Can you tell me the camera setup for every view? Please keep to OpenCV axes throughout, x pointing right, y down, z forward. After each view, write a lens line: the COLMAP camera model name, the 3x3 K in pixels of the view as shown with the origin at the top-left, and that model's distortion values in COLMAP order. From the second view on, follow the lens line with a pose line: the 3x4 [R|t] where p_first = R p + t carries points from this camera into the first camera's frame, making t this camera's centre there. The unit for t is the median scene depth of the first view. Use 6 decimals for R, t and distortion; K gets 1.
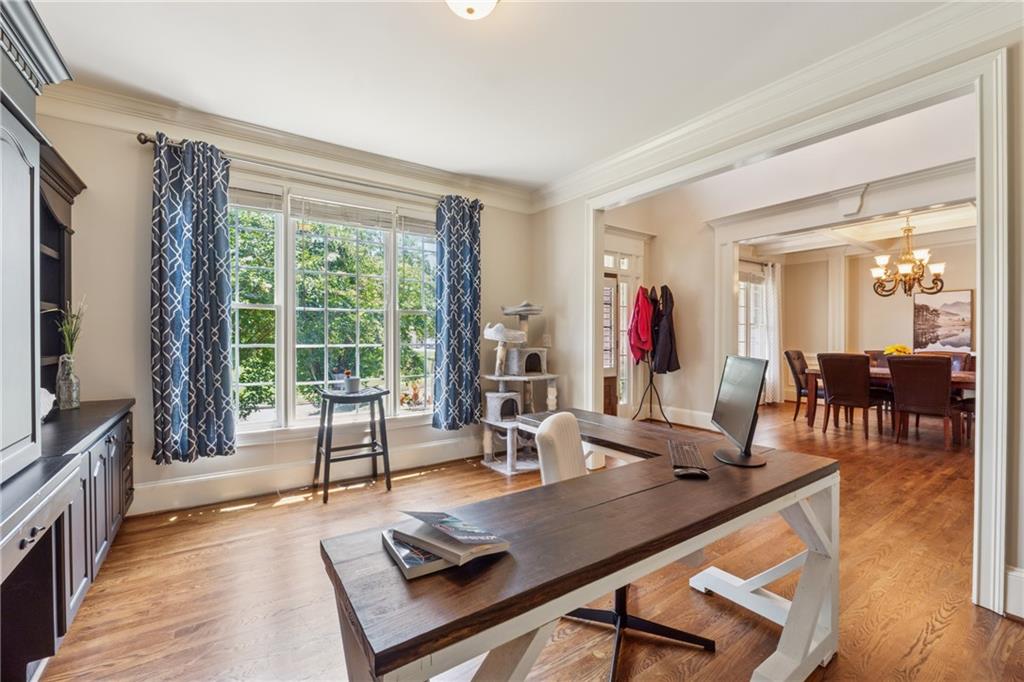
lens RADIAL K [[429.2, 0, 510.2], [0, 429.2, 343.0], [0, 0, 1]] dist [-0.006882, -0.000113]
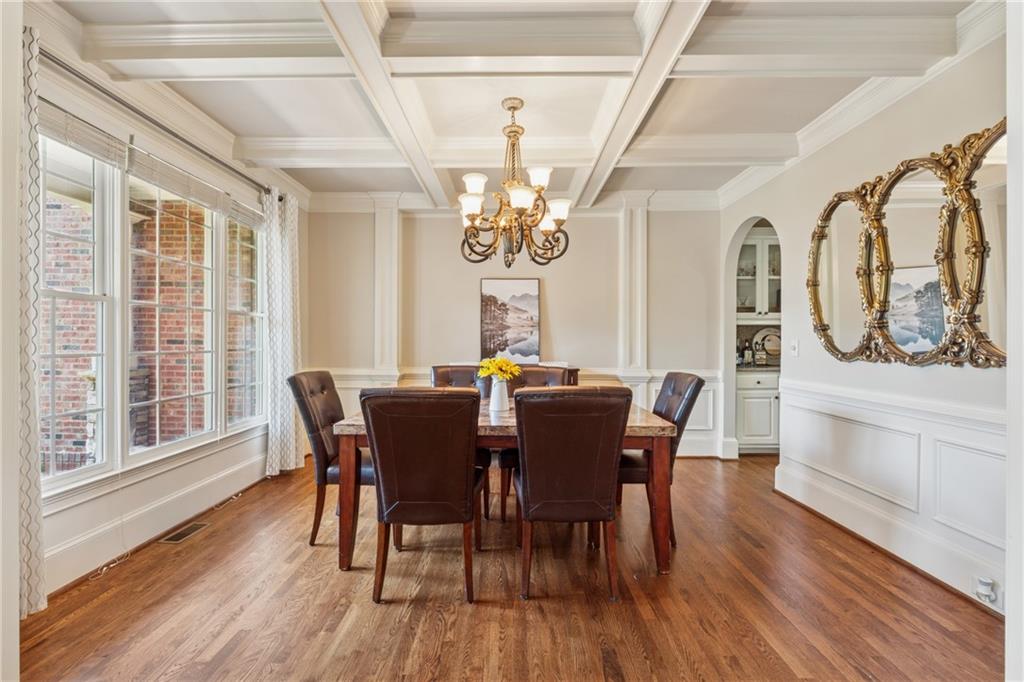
lens RADIAL K [[429.2, 0, 510.0], [0, 429.2, 343.6], [0, 0, 1]] dist [-0.006882, -0.000113]
pose [[0.571104, 0.001447, 0.820876, 0.429046], [0.004259, 0.999980, -0.004726, -0.008134], [-0.820867, 0.006195, 0.571086, 0.598934]]
